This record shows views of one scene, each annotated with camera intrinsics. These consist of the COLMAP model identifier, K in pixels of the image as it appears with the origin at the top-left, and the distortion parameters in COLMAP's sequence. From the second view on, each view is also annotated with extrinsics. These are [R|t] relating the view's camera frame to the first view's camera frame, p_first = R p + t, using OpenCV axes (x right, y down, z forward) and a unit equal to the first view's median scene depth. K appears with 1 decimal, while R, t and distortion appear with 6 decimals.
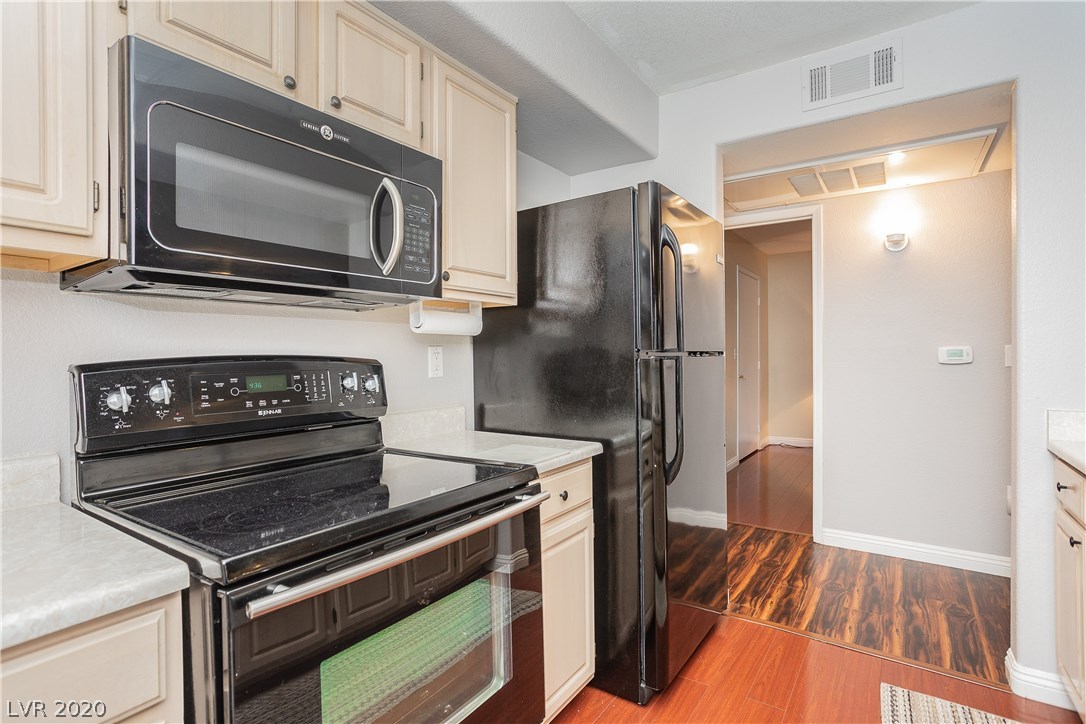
lens RADIAL K [[538.5, 0, 542.9], [0, 538.5, 358.7], [0, 0, 1]] dist [-0.054352, 0.031248]
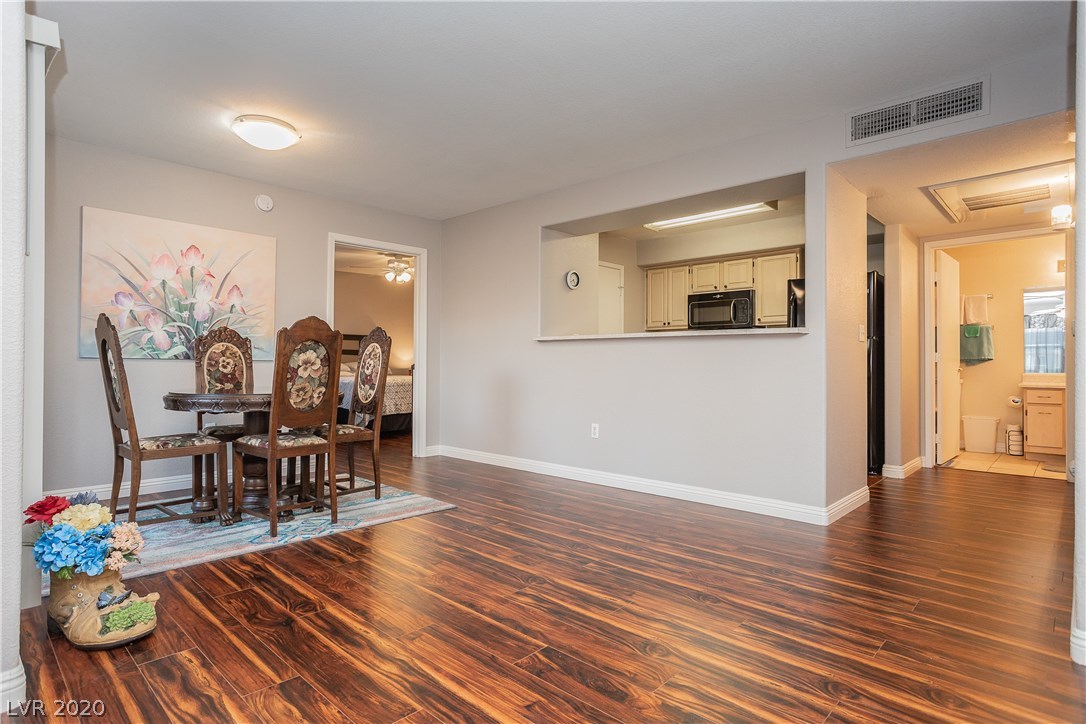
lens RADIAL K [[571.5, 0, 540.4], [0, 571.5, 358.6], [0, 0, 1]] dist [-0.019250, 0.000582]
pose [[-0.164205, -0.002420, -0.986423, 4.453972], [-0.013810, 0.999905, -0.000154, 0.147211], [0.986330, 0.013597, -0.164223, 0.235887]]
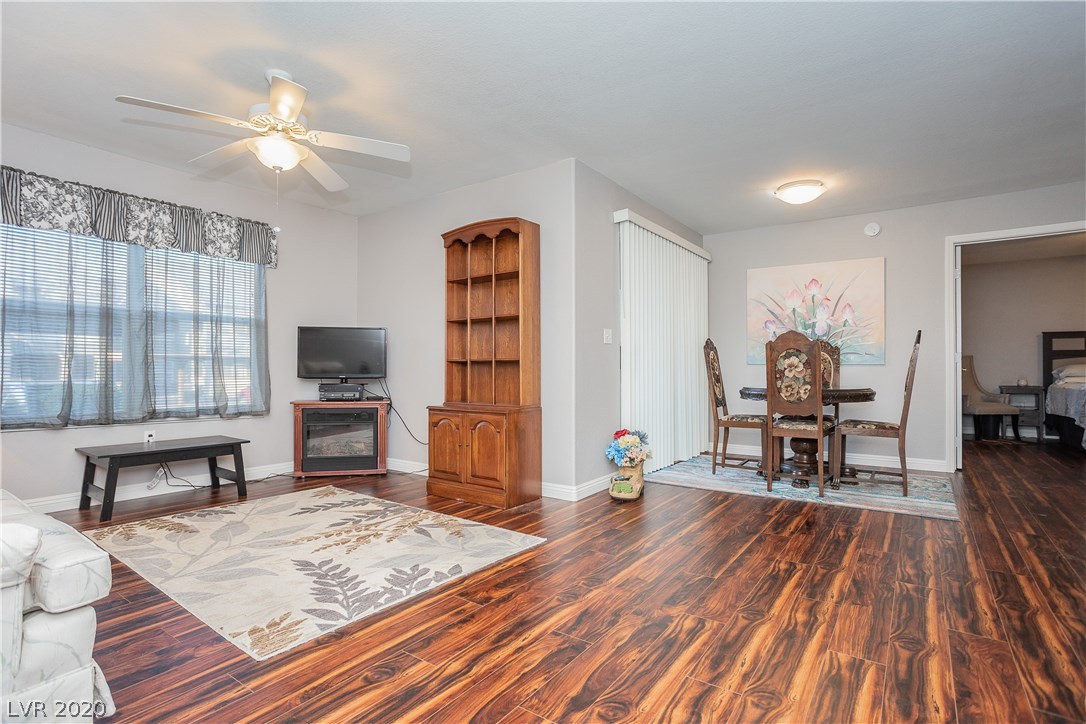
lens RADIAL K [[538.5, 0, 542.9], [0, 538.5, 358.7], [0, 0, 1]] dist [-0.054352, 0.031248]
pose [[-0.999697, 0.006683, 0.023707, 3.577225], [0.006537, 0.999959, -0.006235, 0.147128], [-0.023748, -0.006078, -0.999700, 1.794316]]
